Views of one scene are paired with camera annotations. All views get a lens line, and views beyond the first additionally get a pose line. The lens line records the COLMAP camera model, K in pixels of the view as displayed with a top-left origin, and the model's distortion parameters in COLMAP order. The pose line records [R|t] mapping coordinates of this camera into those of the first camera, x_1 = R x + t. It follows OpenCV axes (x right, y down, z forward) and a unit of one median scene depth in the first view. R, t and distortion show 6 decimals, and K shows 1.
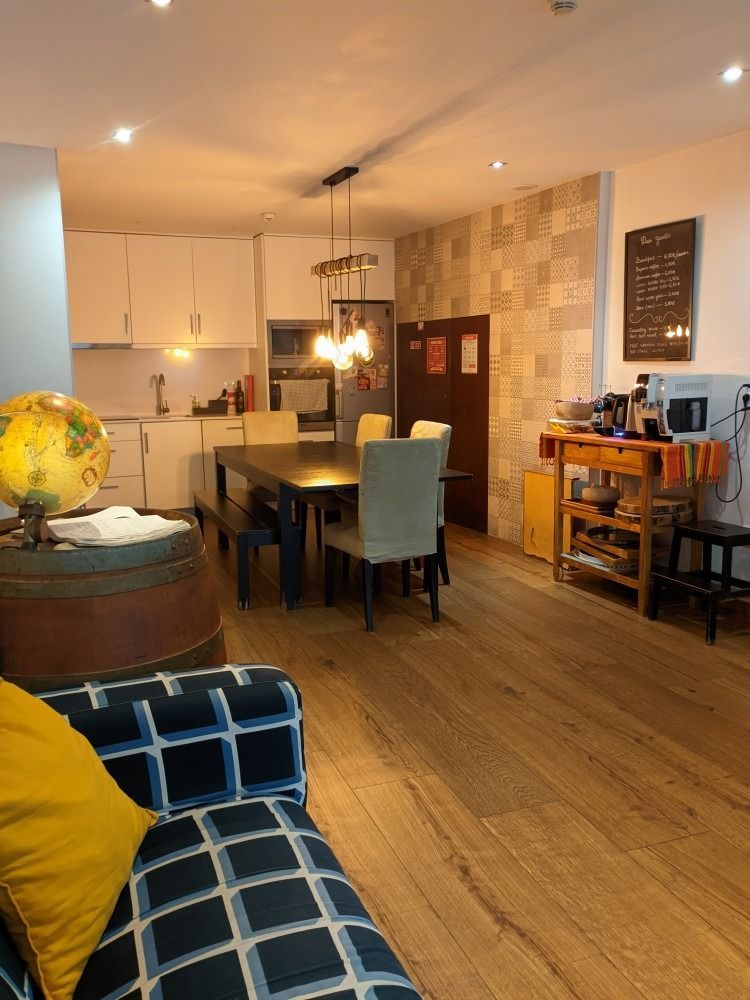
lens RADIAL K [[857.3, 0, 424.0], [0, 857.3, 500.2], [0, 0, 1]] dist [0.077159, -0.087390]
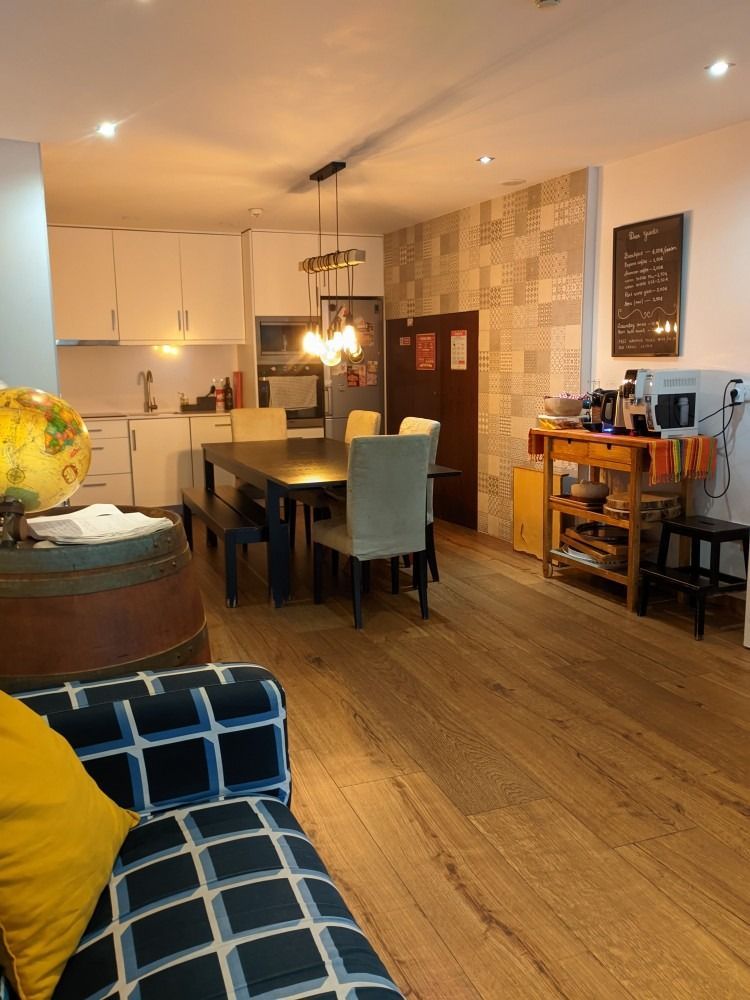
lens RADIAL K [[857.3, 0, 424.0], [0, 857.3, 500.2], [0, 0, 1]] dist [0.077159, -0.087390]
pose [[0.999946, -0.003340, 0.009810, 0.003847], [0.003304, 0.999988, 0.003732, 0.000219], [-0.009822, -0.003700, 0.999945, 0.003848]]
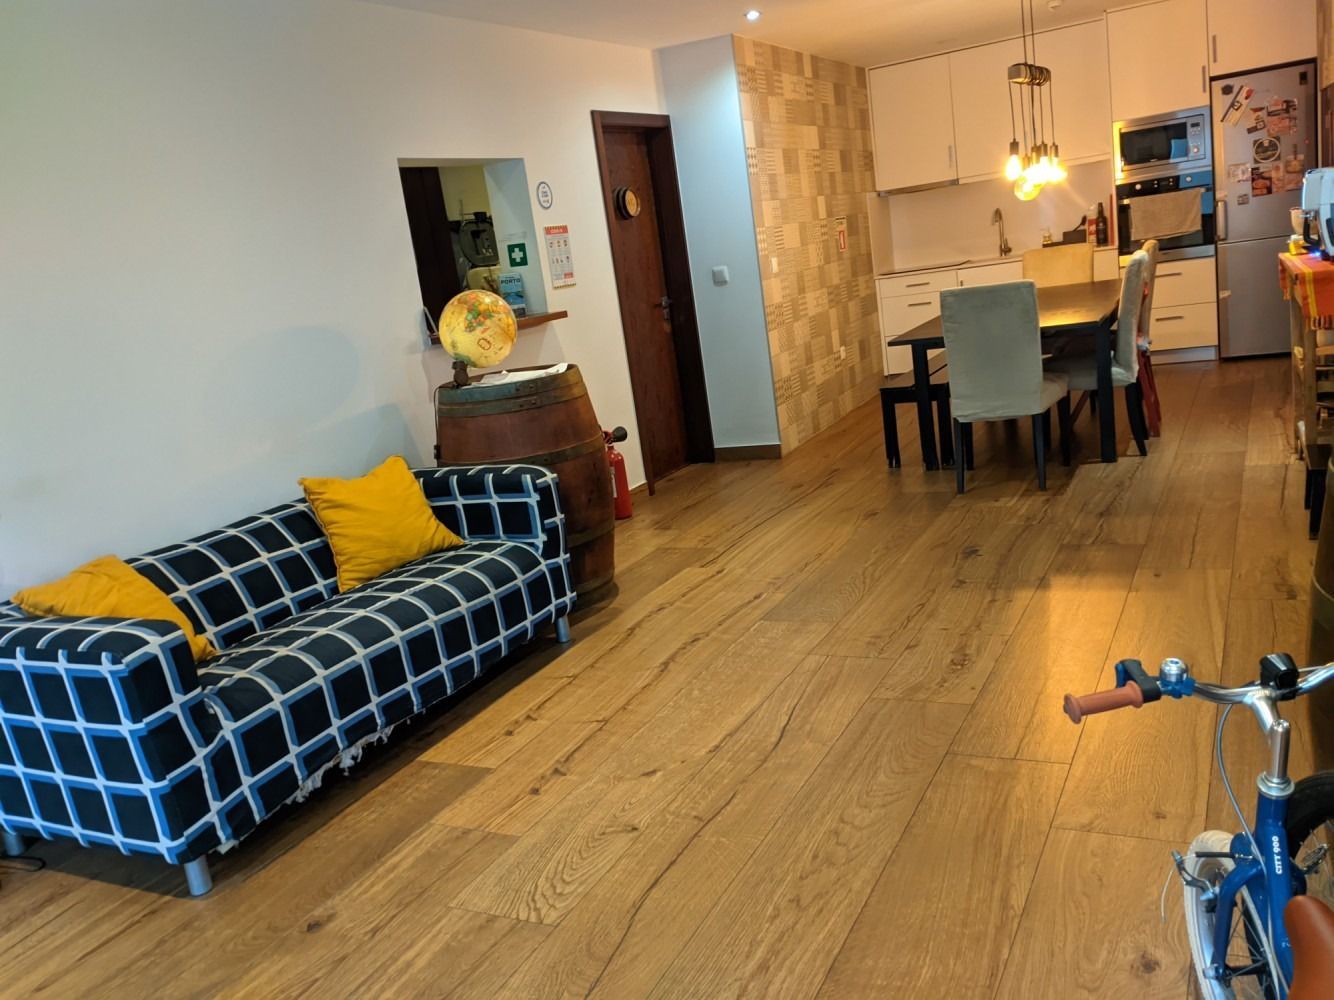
lens RADIAL K [[1143.7, 0, 665.4], [0, 1143.7, 532.9], [0, 0, 1]] dist [0.077159, -0.087390]
pose [[0.659968, 0.100926, -0.744484, 0.720438], [0.012713, 0.989294, 0.145384, 0.007073], [0.751186, -0.105413, 0.651619, -0.083256]]
